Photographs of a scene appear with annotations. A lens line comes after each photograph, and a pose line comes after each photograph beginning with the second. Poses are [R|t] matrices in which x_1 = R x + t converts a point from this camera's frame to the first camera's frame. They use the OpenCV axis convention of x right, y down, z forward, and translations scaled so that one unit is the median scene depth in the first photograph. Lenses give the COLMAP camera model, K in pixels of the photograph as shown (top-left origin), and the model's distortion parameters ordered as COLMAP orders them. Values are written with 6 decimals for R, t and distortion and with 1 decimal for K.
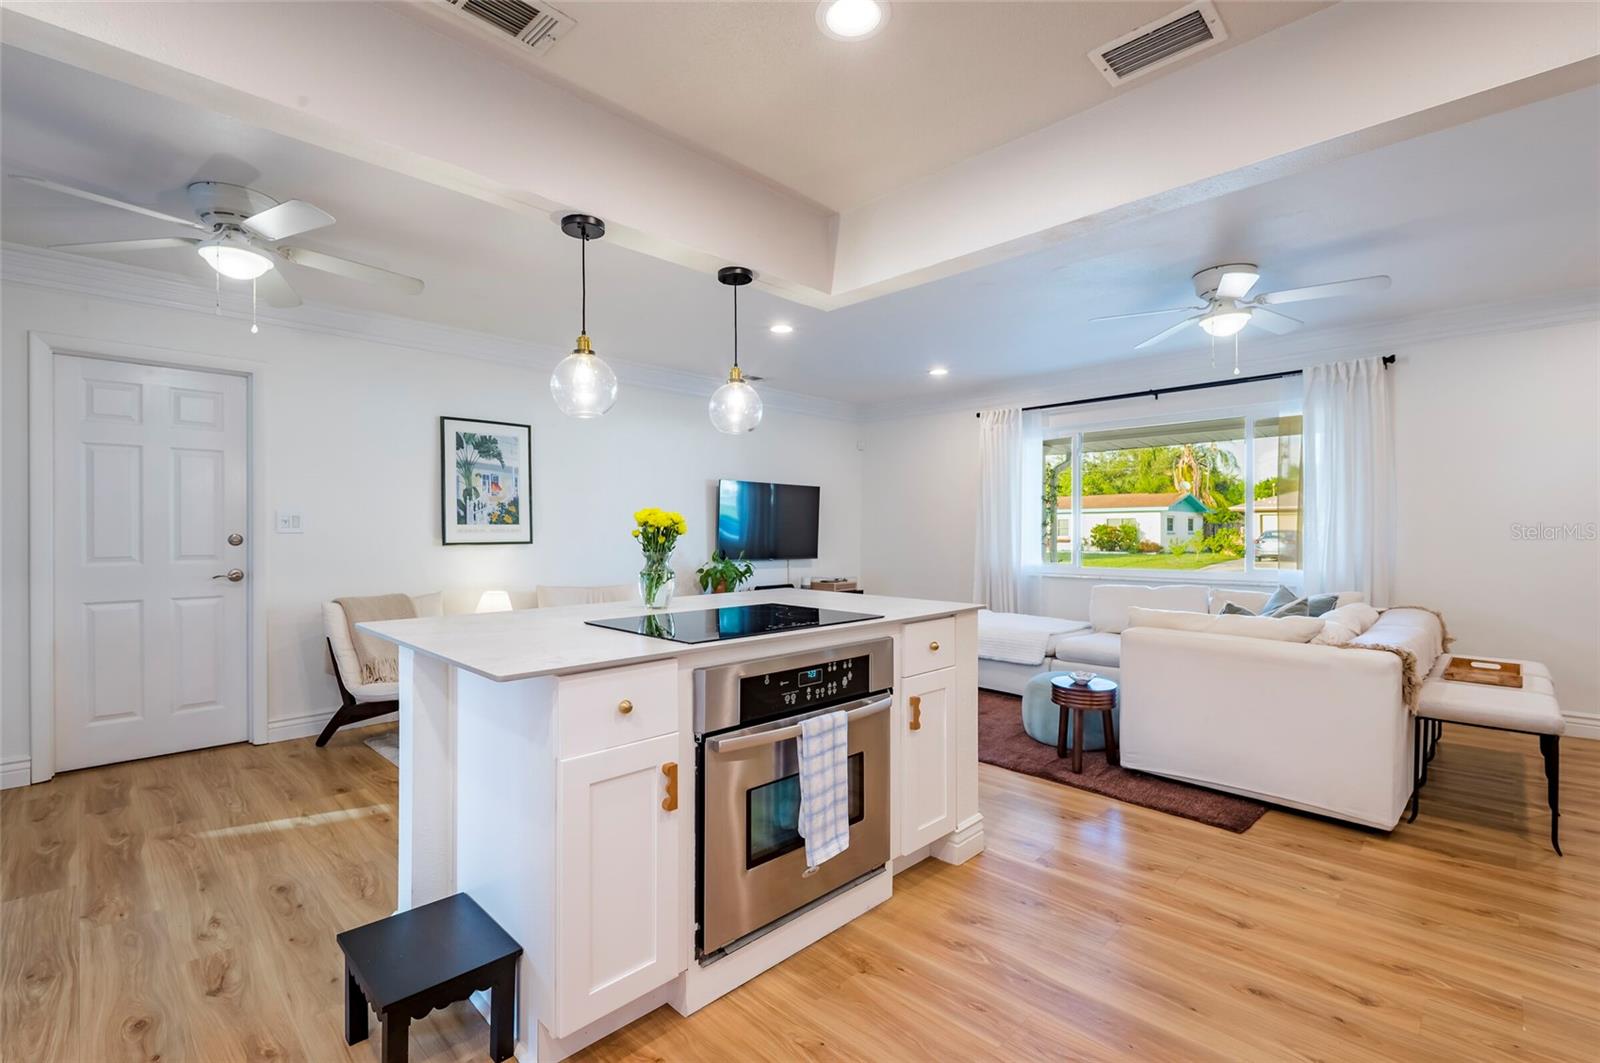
lens RADIAL K [[710.0, 0, 800.0], [0, 710.0, 531.5], [0, 0, 1]] dist [-0.003752, -0.000758]
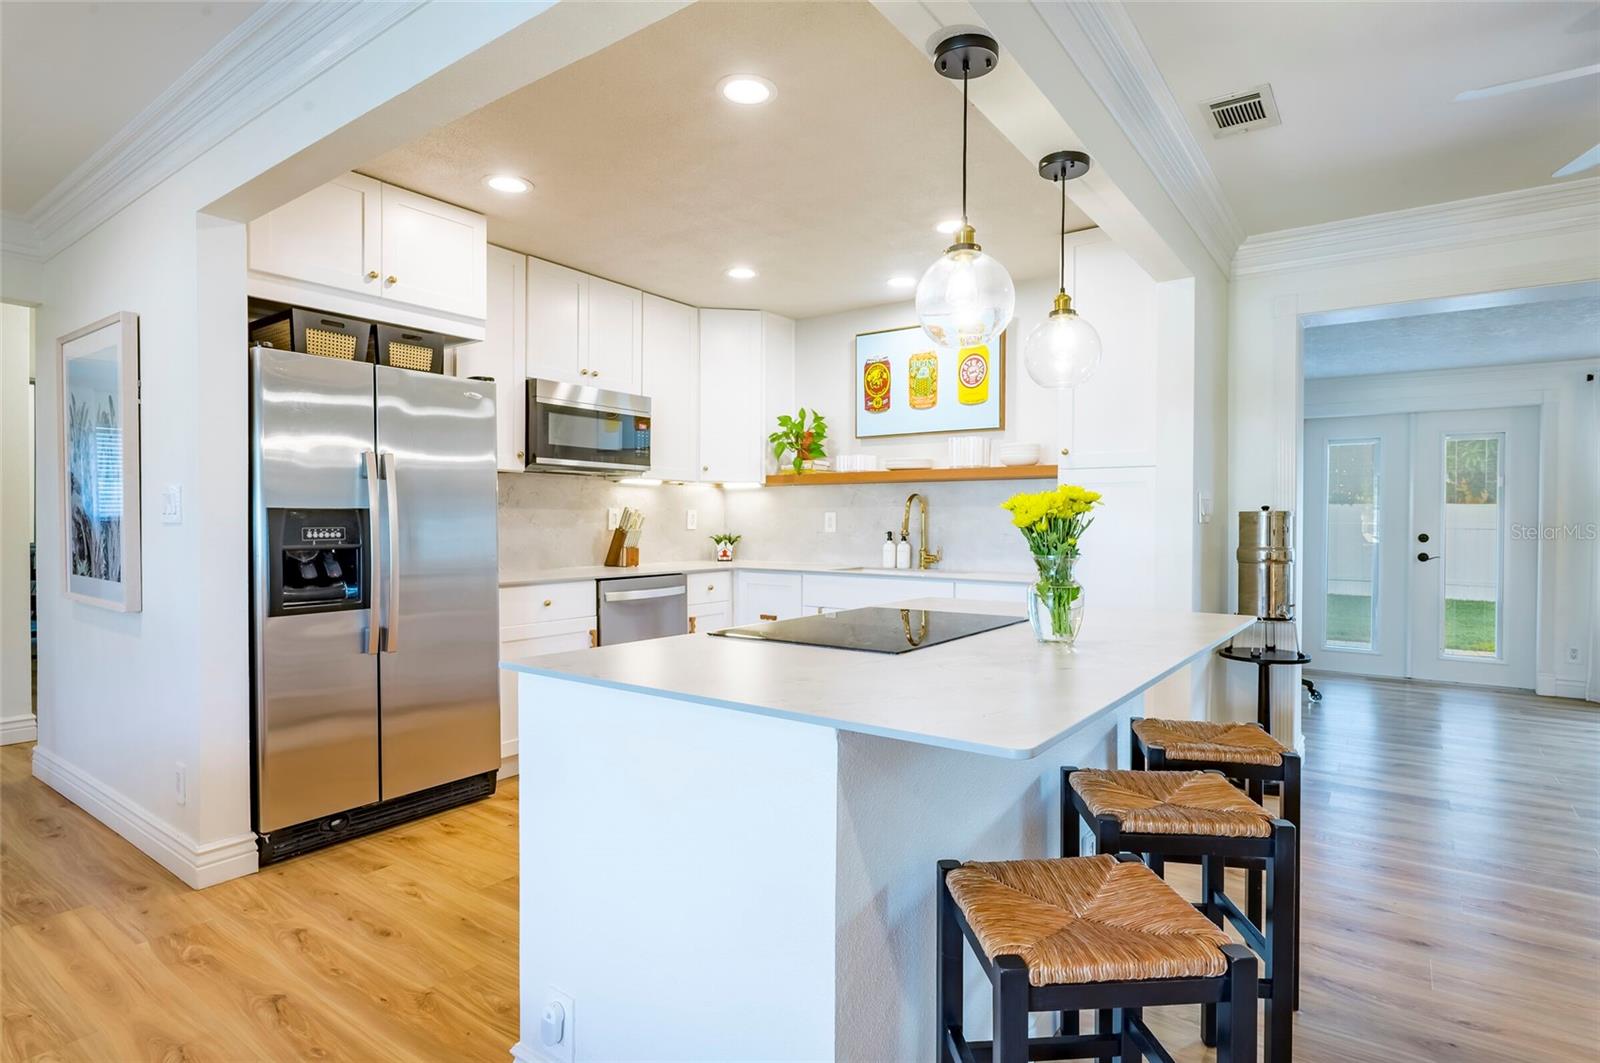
lens RADIAL K [[826.7, 0, 805.3], [0, 826.7, 532.3], [0, 0, 1]] dist [-0.002333, -0.000783]
pose [[-0.987835, 0.001261, -0.155498, 0.073866], [-0.000995, 0.999895, 0.014431, -0.000933], [0.155500, 0.014410, -0.987731, 0.913099]]
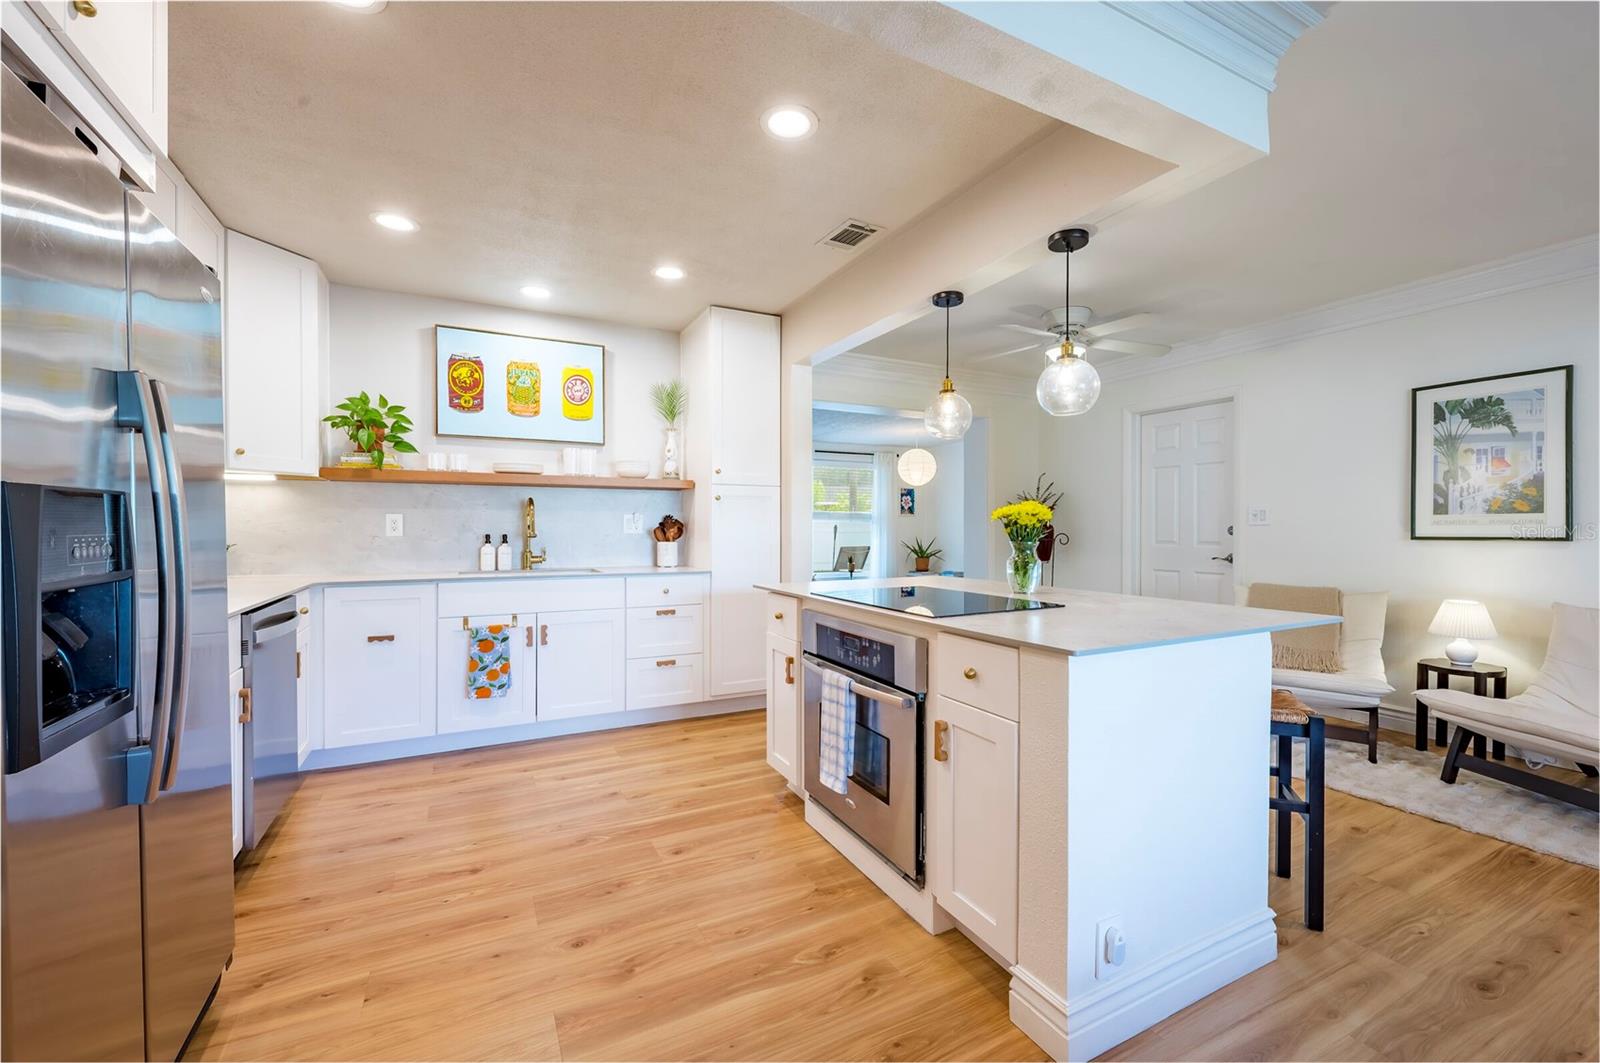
lens RADIAL K [[653.5, 0, 805.8], [0, 653.5, 532.0], [0, 0, 1]] dist [-0.000612, -0.000931]
pose [[-0.309818, 0.009505, -0.950749, 0.457662], [0.000673, 0.999952, 0.009778, 0.002326], [0.950796, 0.002389, -0.309809, 0.531814]]
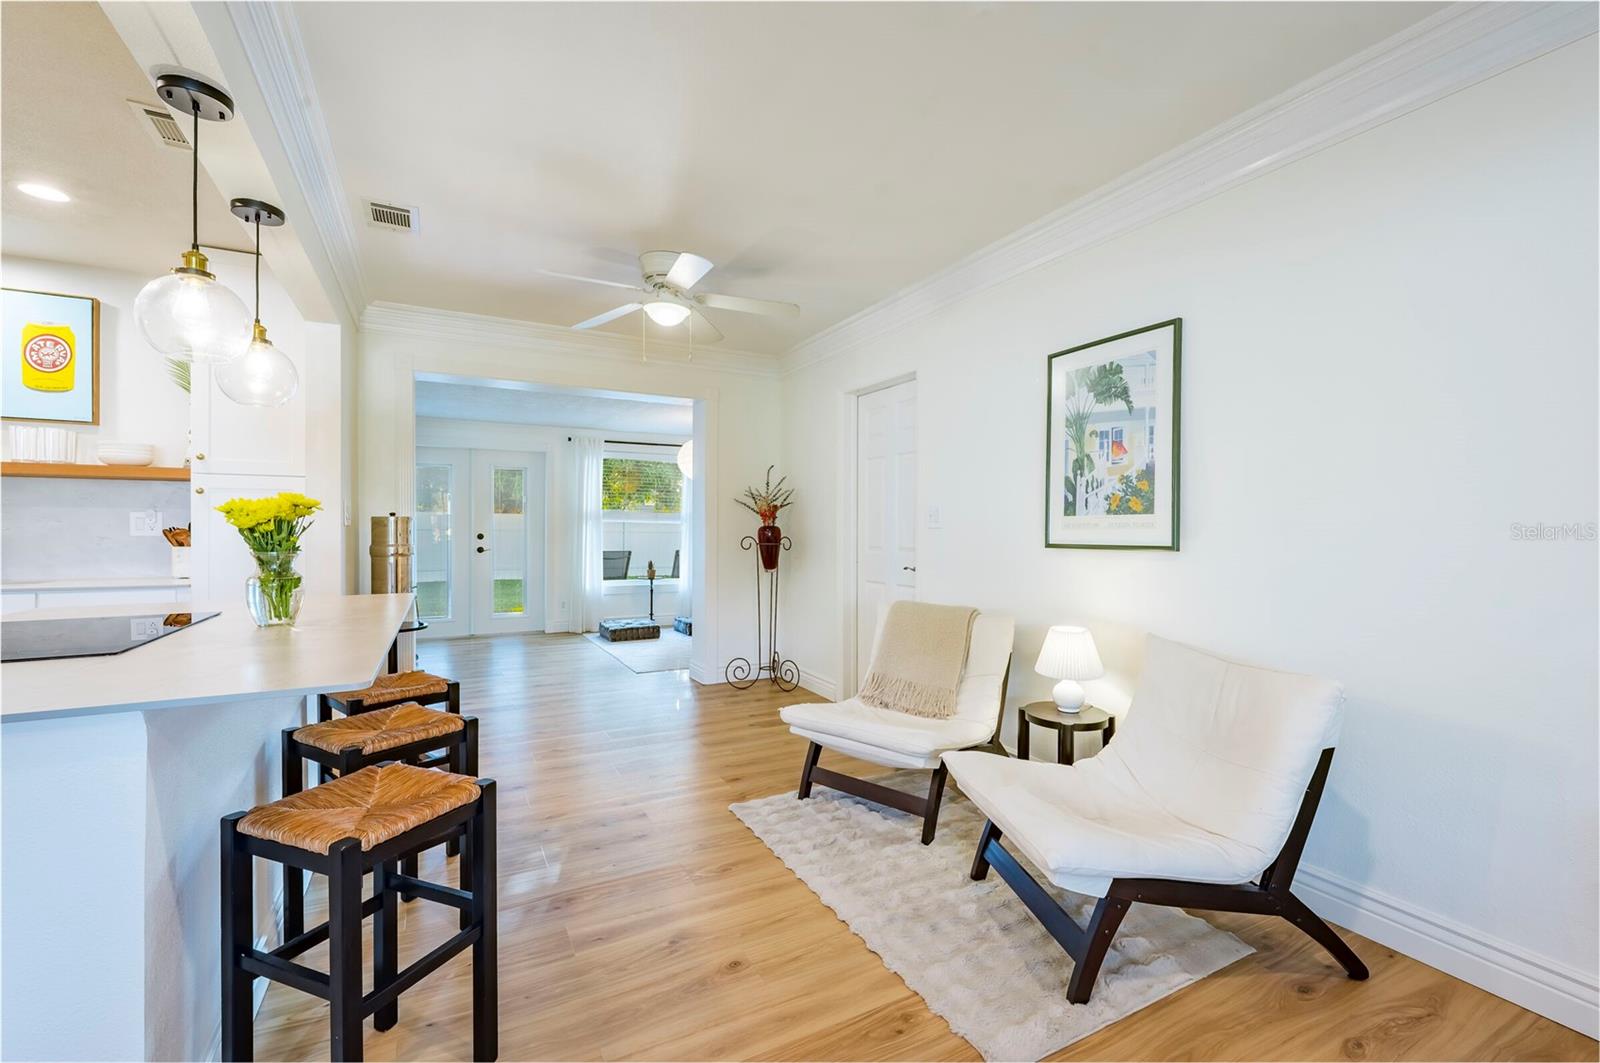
lens RADIAL K [[681.9, 0, 804.1], [0, 681.9, 531.6], [0, 0, 1]] dist [0.001114, -0.000219]
pose [[-0.293855, 0.006703, -0.955826, 0.175957], [-0.003085, 0.999964, 0.007961, 0.000157], [0.955845, 0.005288, -0.293824, 0.940034]]
